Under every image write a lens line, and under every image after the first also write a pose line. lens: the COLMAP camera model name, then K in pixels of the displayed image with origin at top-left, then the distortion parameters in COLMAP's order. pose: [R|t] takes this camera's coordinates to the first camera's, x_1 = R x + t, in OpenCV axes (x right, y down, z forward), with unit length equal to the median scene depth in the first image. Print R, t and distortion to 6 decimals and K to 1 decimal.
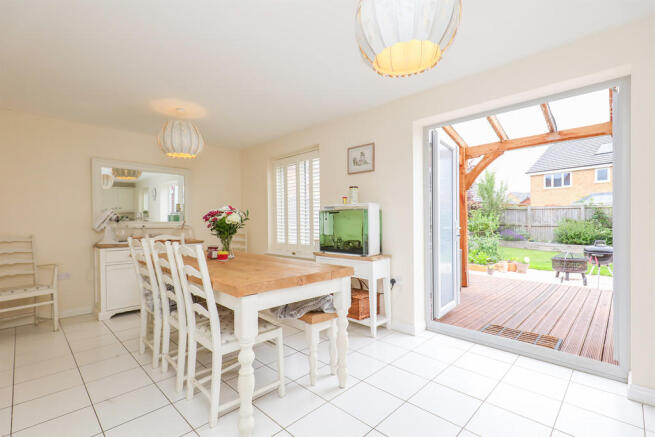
lens RADIAL K [[303.9, 0, 327.5], [0, 303.9, 221.9], [0, 0, 1]] dist [0.011160, -0.000009]
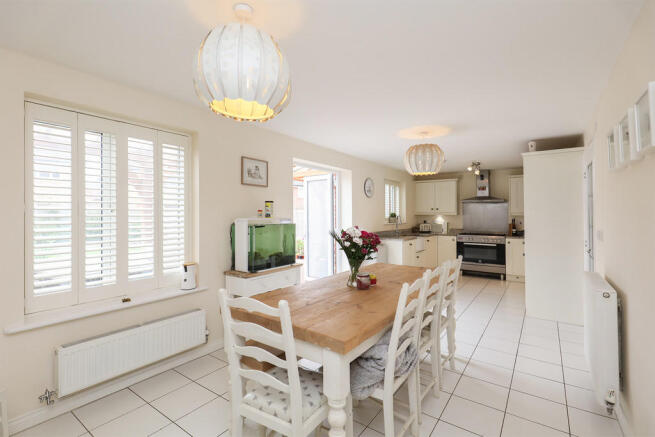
lens RADIAL K [[303.9, 0, 312.7], [0, 303.9, 206.7], [0, 0, 1]] dist [0.011160, -0.000009]
pose [[-0.129307, 0.022120, 0.991358, -0.914948], [-0.001805, 0.999744, -0.022542, -0.070630], [-0.991603, -0.004704, -0.129234, 0.945887]]
